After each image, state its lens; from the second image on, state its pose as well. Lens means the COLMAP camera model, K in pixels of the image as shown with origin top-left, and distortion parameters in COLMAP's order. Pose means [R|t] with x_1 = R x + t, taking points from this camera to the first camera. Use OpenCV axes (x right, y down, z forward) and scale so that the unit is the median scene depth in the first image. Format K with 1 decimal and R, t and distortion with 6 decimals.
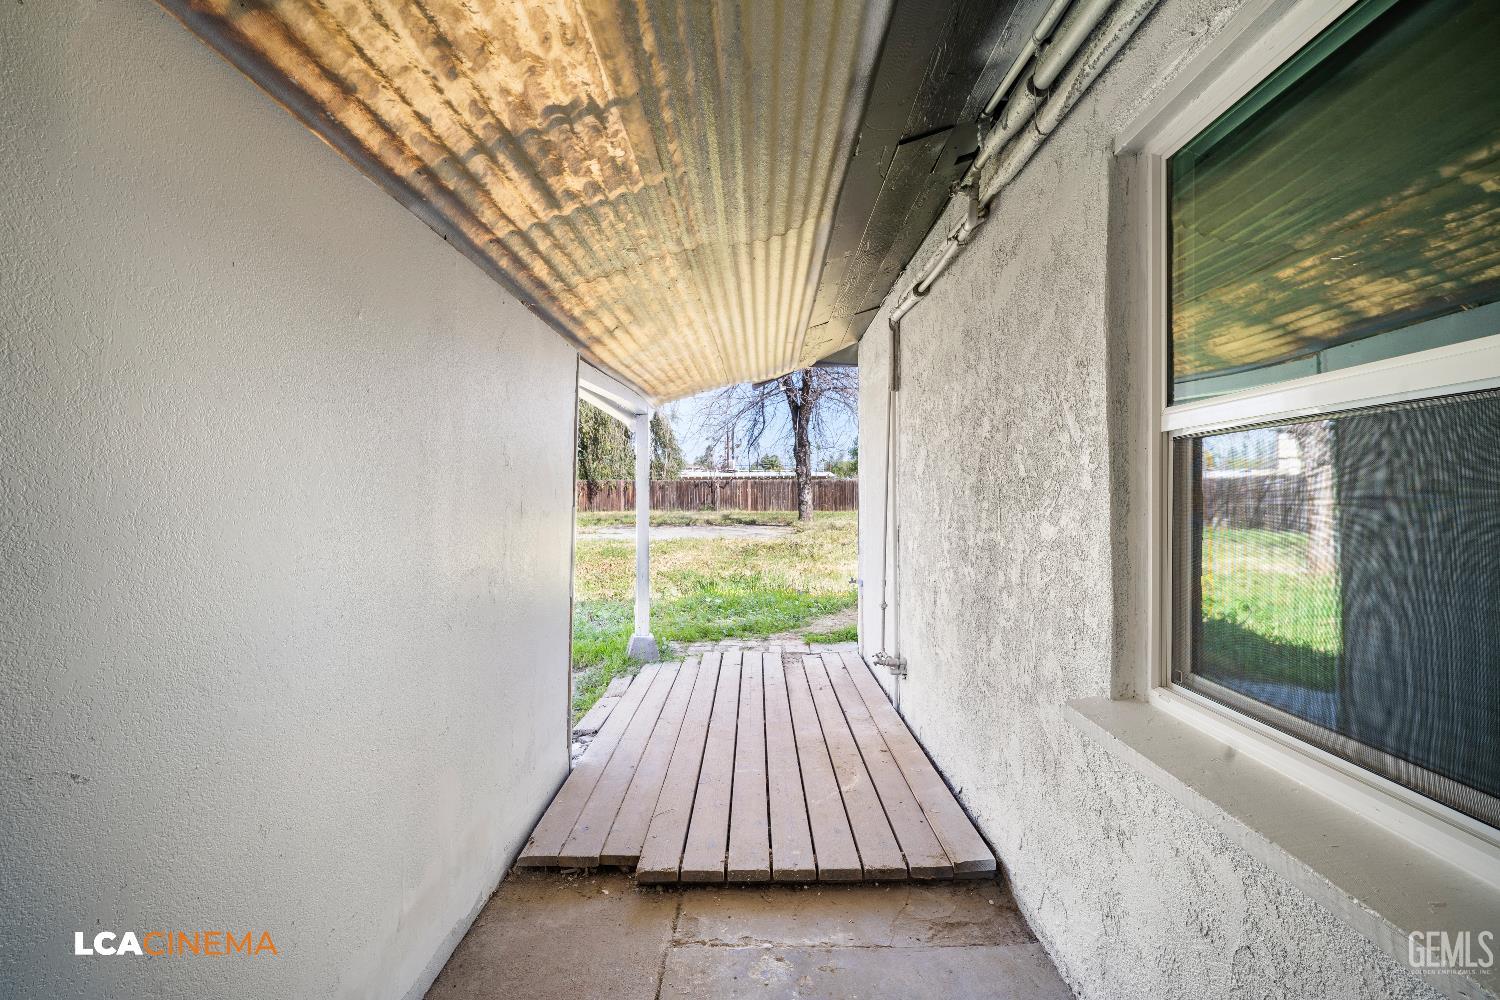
lens RADIAL K [[647.6, 0, 750.0], [0, 647.6, 500.0], [0, 0, 1]] dist [-0.016791, 0.000016]
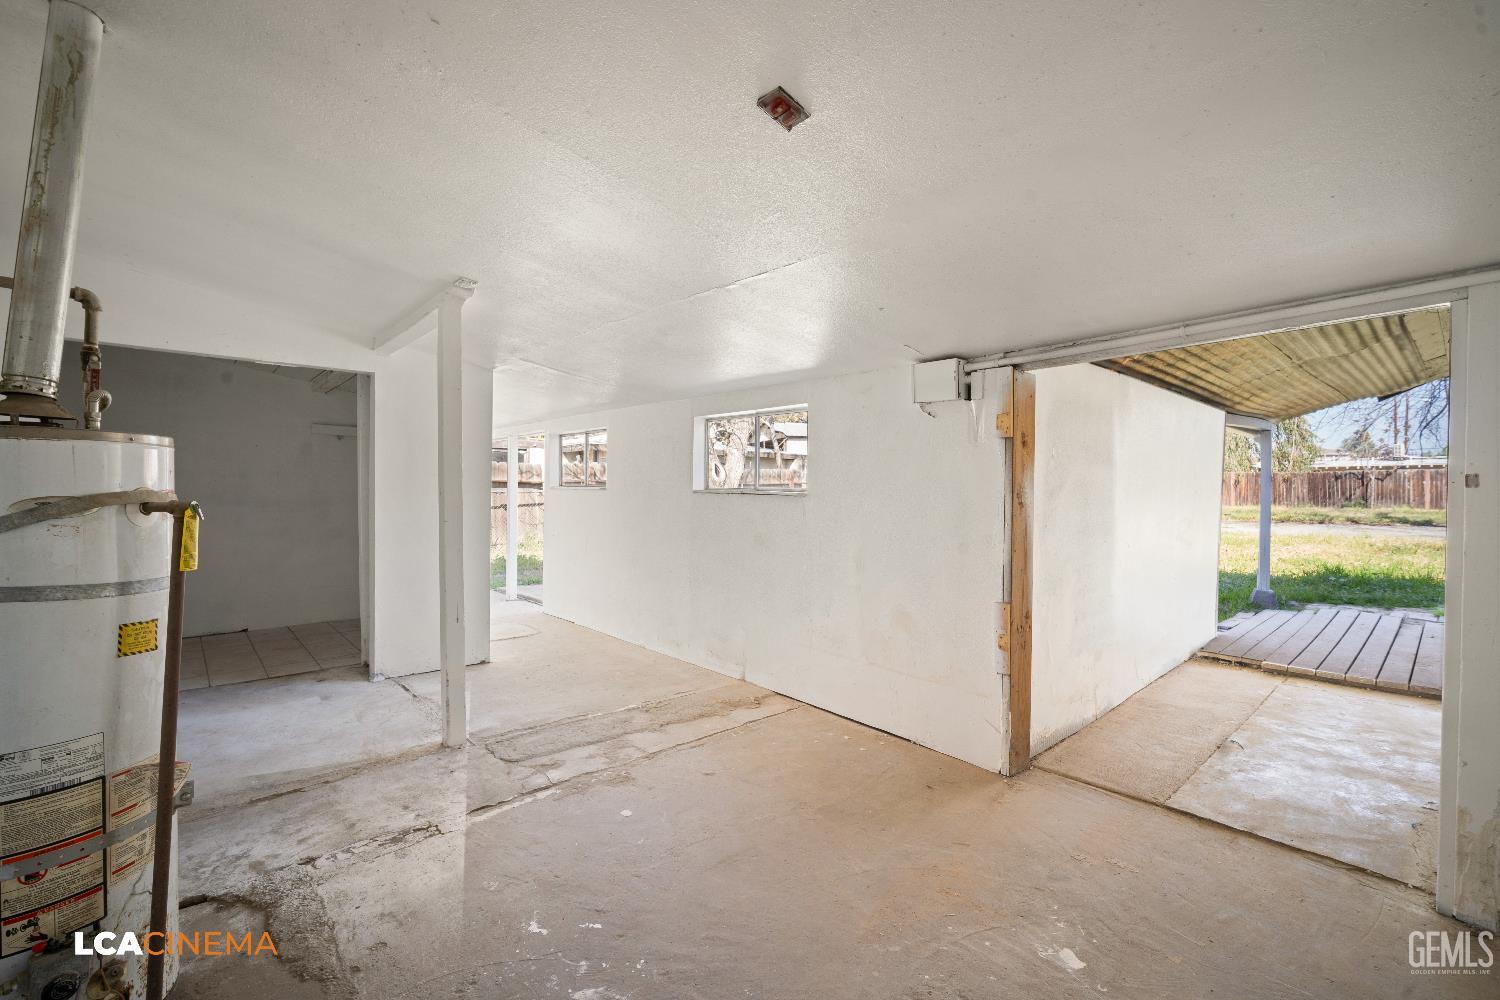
lens RADIAL K [[647.6, 0, 750.0], [0, 647.6, 500.0], [0, 0, 1]] dist [-0.016791, 0.000016]
pose [[0.672601, 0.016655, -0.739818, 0.020059], [-0.008177, 0.999853, 0.015075, 0.000926], [0.739960, -0.004090, 0.672638, -0.140535]]
